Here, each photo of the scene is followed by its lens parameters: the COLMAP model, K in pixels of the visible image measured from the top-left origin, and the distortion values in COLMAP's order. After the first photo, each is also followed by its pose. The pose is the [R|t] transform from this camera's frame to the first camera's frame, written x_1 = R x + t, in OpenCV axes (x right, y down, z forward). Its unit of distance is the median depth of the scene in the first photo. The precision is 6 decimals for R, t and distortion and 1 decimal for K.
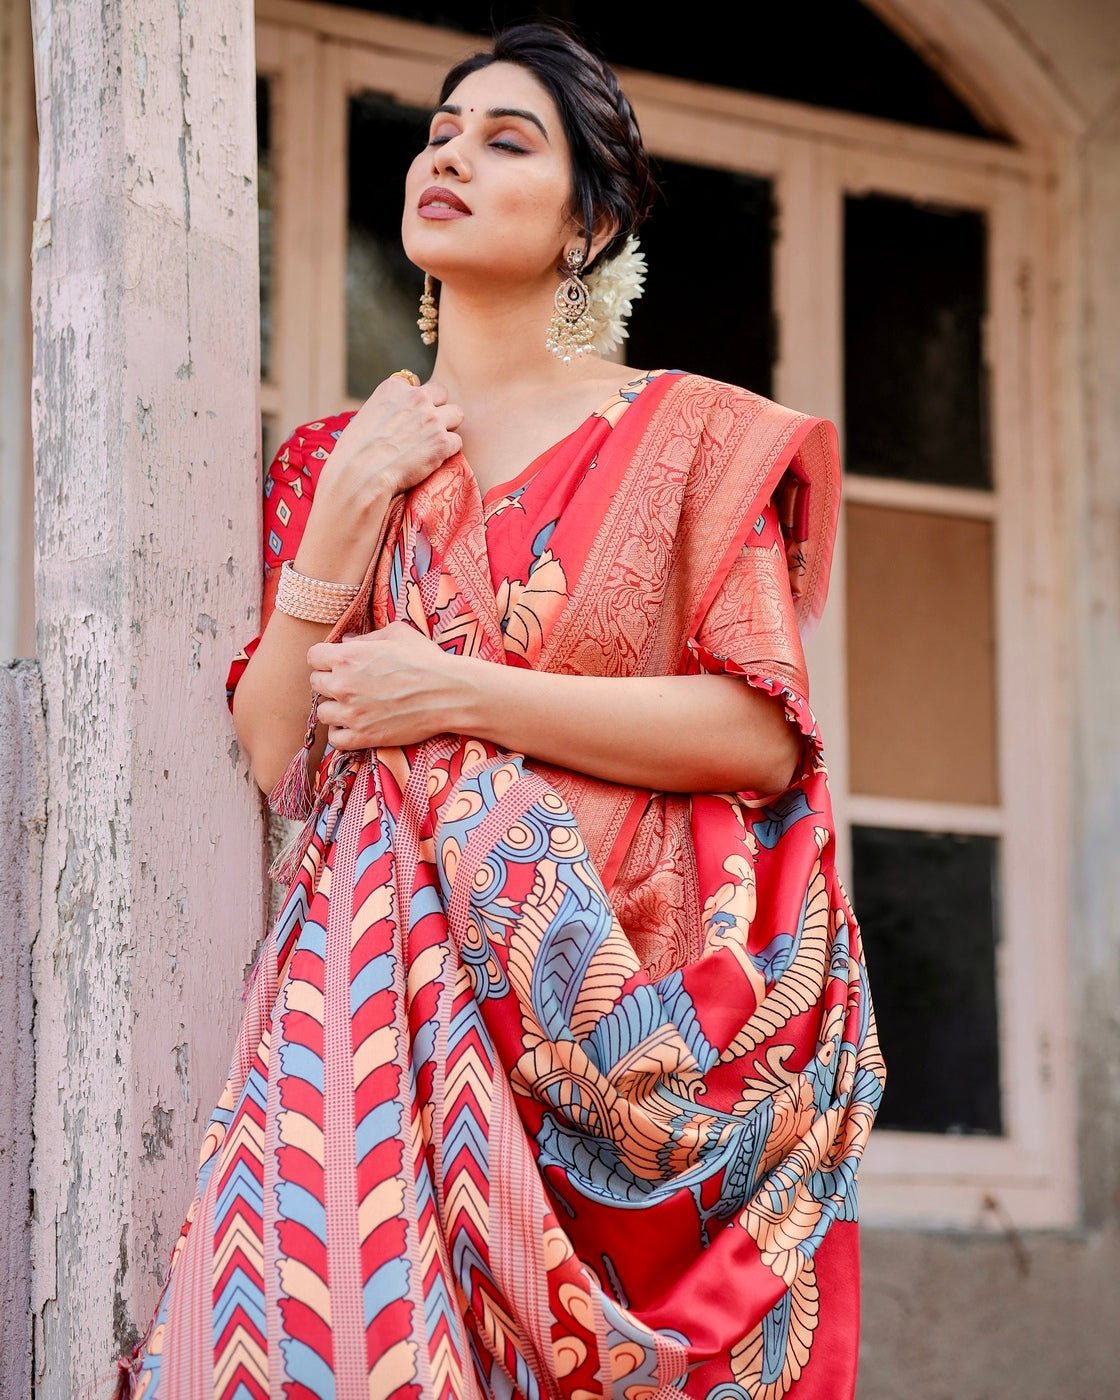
lens RADIAL K [[3946.4, 0, 588.6], [0, 3946.4, 575.9], [0, 0, 1]] dist [0.324762, -0.456935]
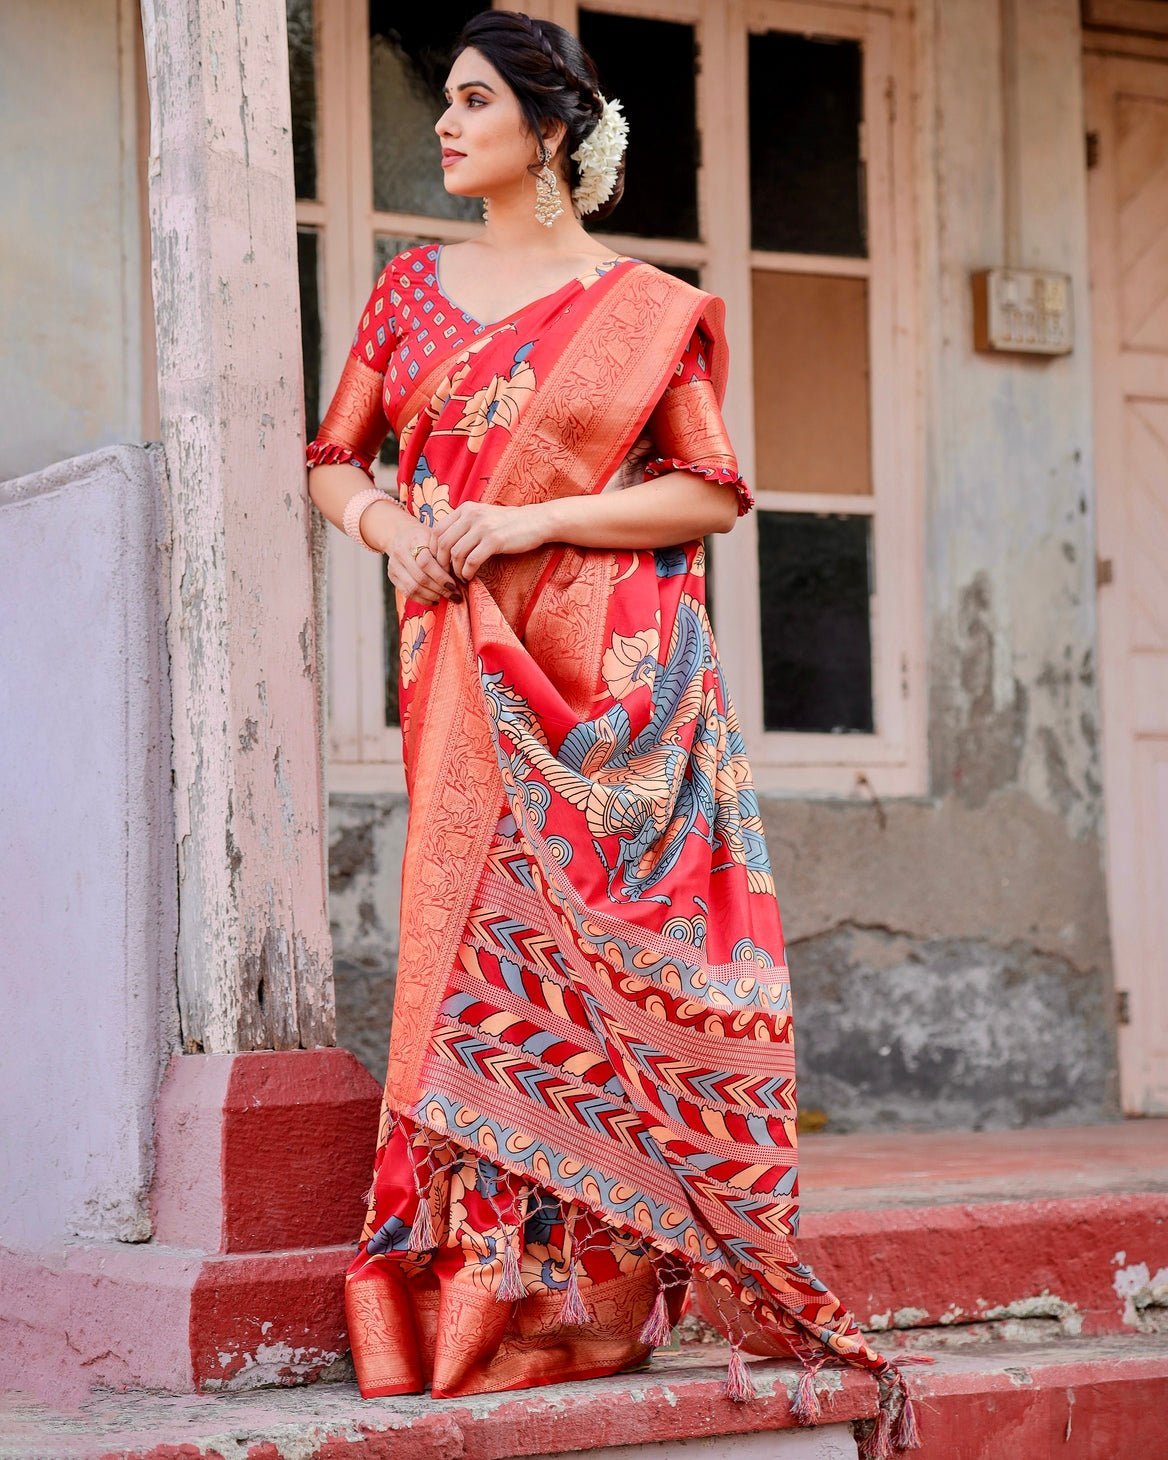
lens RADIAL K [[3888.6, 0, 660.7], [0, 3888.6, 644.2], [0, 0, 1]] dist [0.308663, -0.314683]
pose [[0.999779, -0.019282, -0.008361, 0.073179], [0.020097, 0.993511, 0.111950, -0.071305], [0.006148, -0.112093, 0.993679, -0.571546]]
